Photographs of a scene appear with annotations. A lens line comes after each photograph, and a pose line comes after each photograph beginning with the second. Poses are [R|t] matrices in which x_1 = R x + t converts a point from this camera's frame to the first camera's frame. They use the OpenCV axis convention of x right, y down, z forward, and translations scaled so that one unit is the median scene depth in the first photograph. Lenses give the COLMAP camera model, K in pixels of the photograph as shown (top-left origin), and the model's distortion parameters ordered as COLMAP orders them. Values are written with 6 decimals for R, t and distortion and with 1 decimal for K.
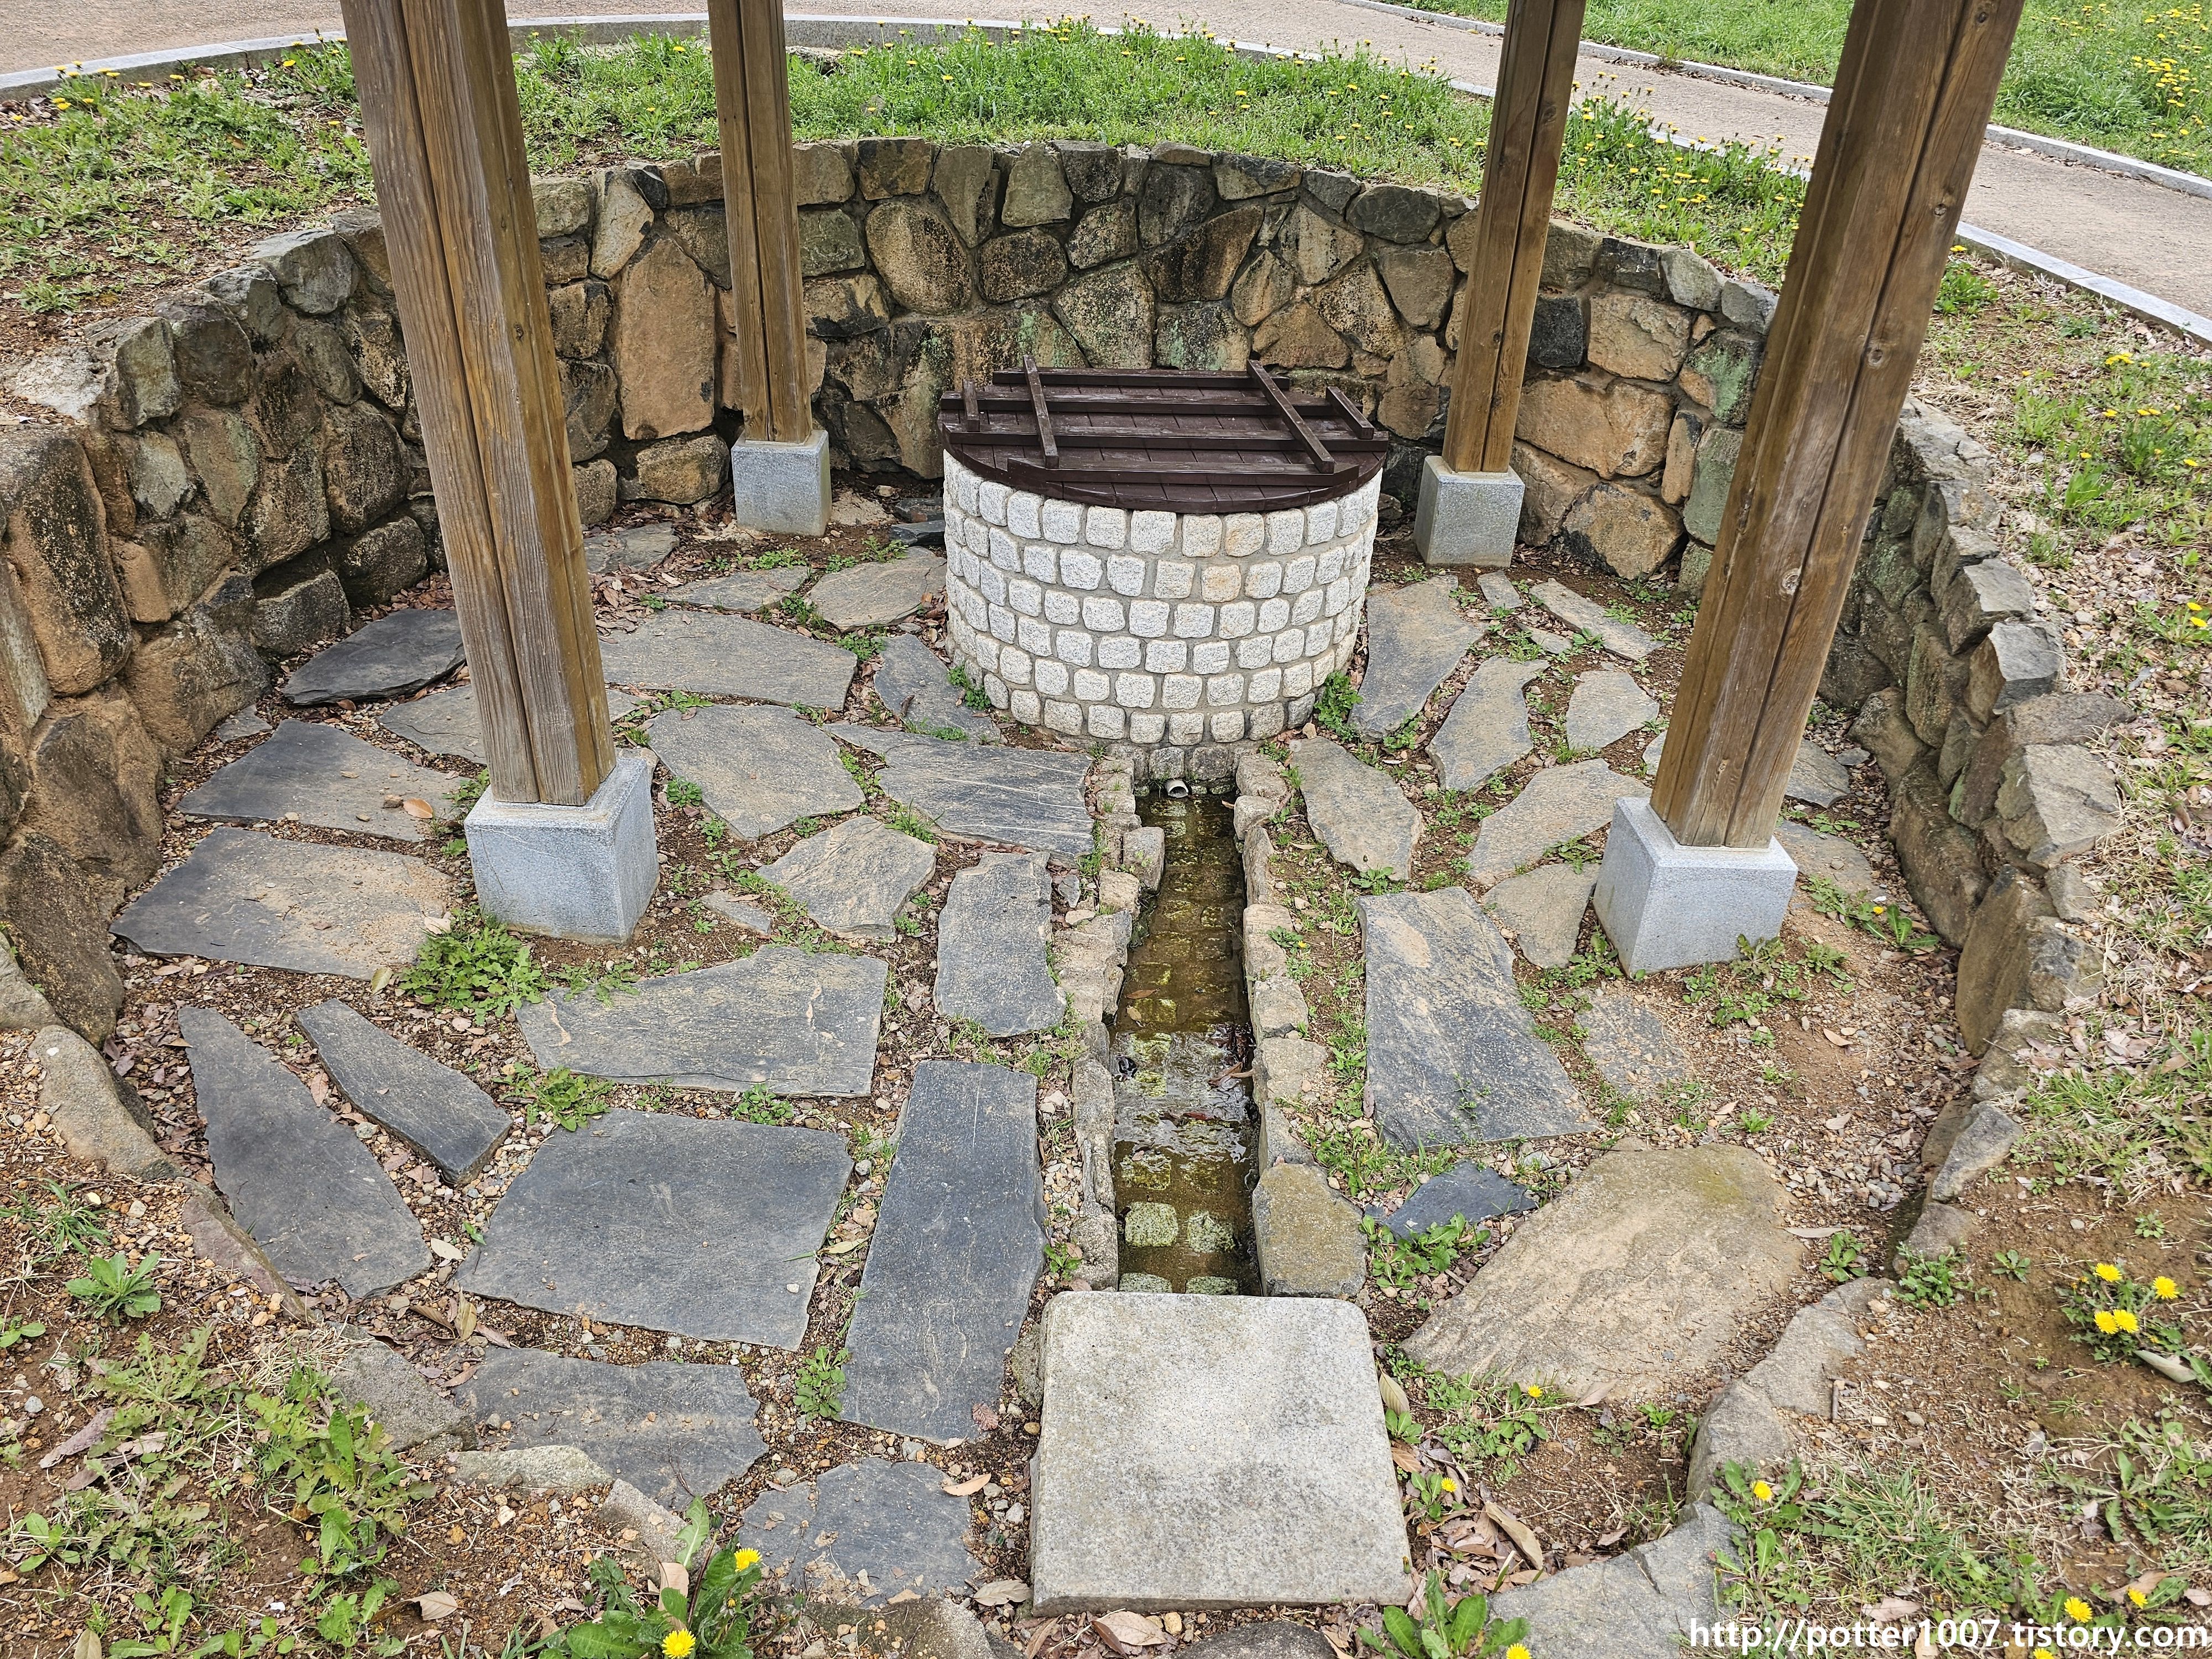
lens RADIAL K [[1466.5, 0, 1102.6], [0, 1466.5, 827.6], [0, 0, 1]] dist [0.024057, -0.010382]
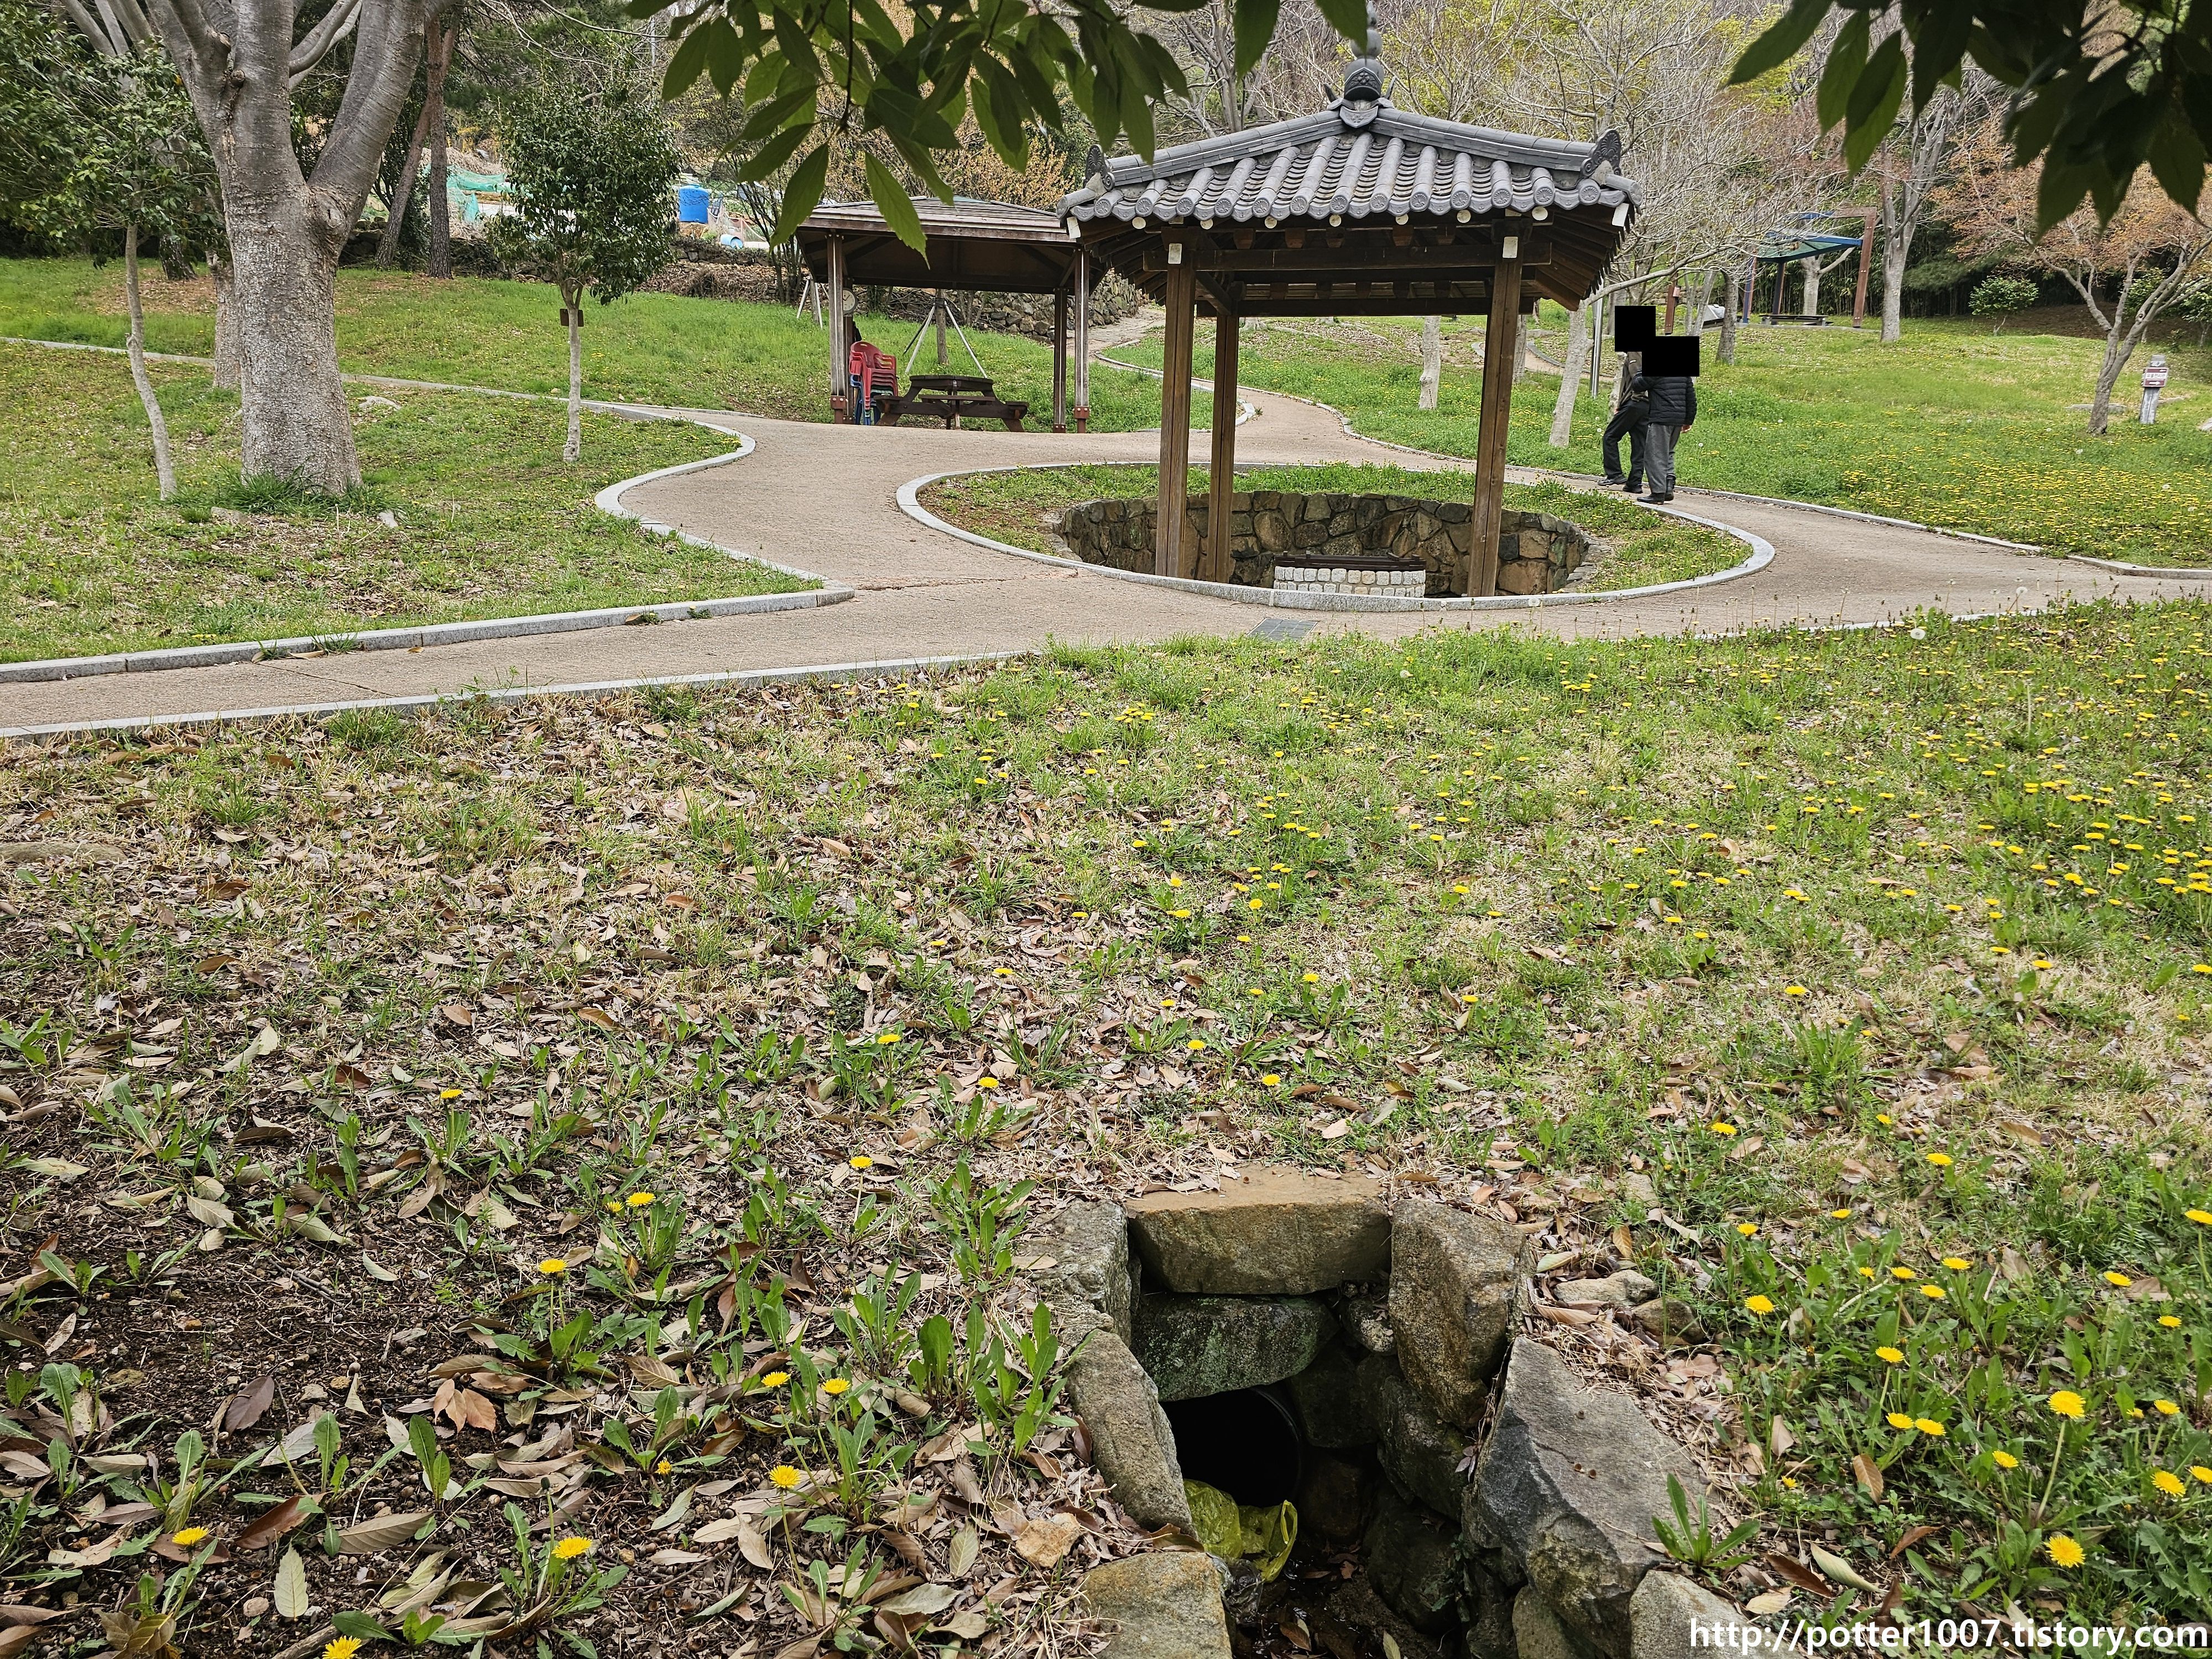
lens RADIAL K [[1466.5, 0, 1104.9], [0, 1466.5, 828.7], [0, 0, 1]] dist [0.024057, -0.010382]
pose [[0.972752, 0.031630, -0.229680, 0.213809], [-0.104578, 0.944007, -0.312914, 1.010494], [0.206922, 0.328407, 0.921592, -1.377345]]
